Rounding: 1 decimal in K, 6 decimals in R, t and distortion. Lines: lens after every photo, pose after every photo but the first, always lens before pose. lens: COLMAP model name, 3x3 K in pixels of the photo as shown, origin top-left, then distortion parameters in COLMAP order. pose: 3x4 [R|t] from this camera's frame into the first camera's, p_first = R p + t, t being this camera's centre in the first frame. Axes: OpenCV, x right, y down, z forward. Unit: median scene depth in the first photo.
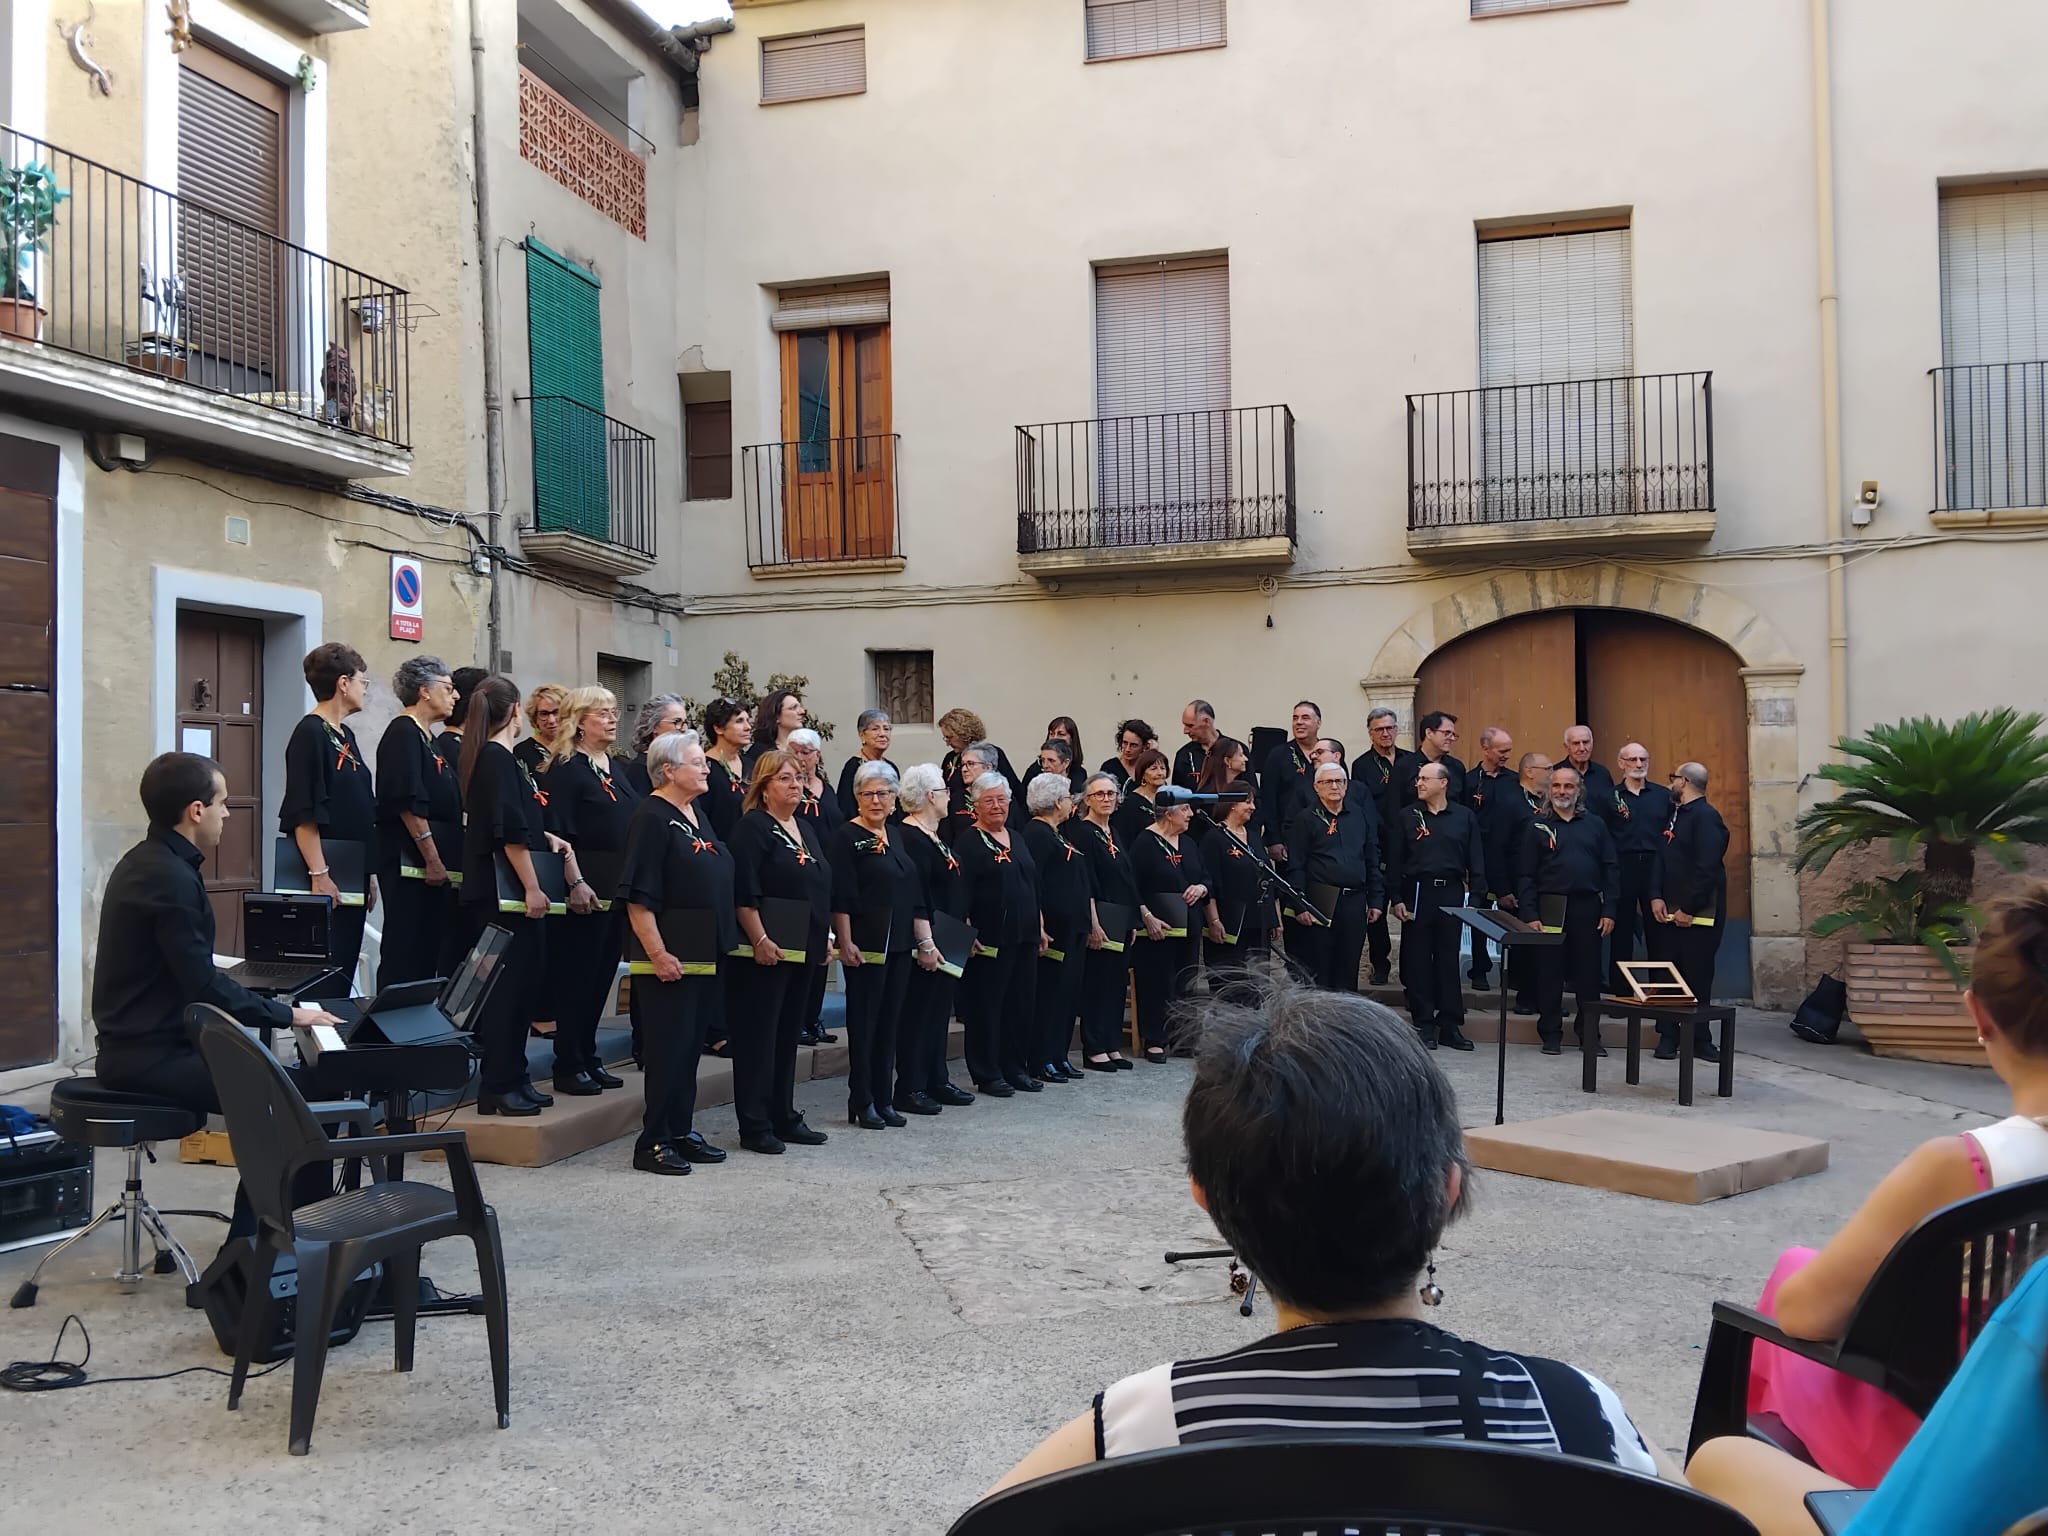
lens RADIAL K [[1792.5, 0, 1024.0], [0, 1792.5, 768.0], [0, 0, 1]] dist [0.095296, -0.275798]
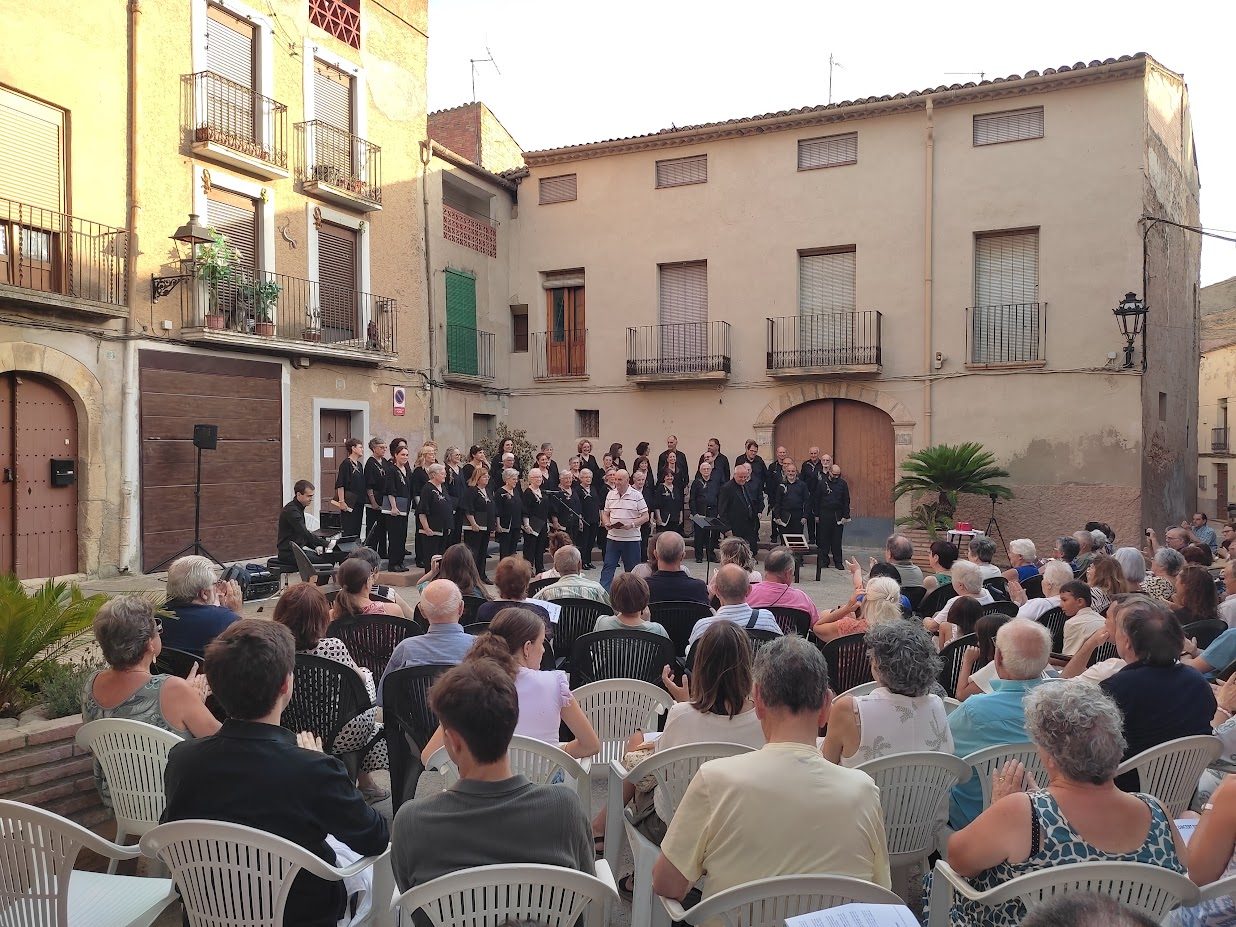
lens RADIAL K [[833.6, 0, 618.0], [0, 833.6, 463.5], [0, 0, 1]] dist [0.002382, 0.000577]
pose [[0.990471, 0.011800, -0.137218, 0.171624], [-0.006404, 0.999191, 0.039695, -0.041755], [0.137575, -0.038438, 0.989745, -0.258145]]
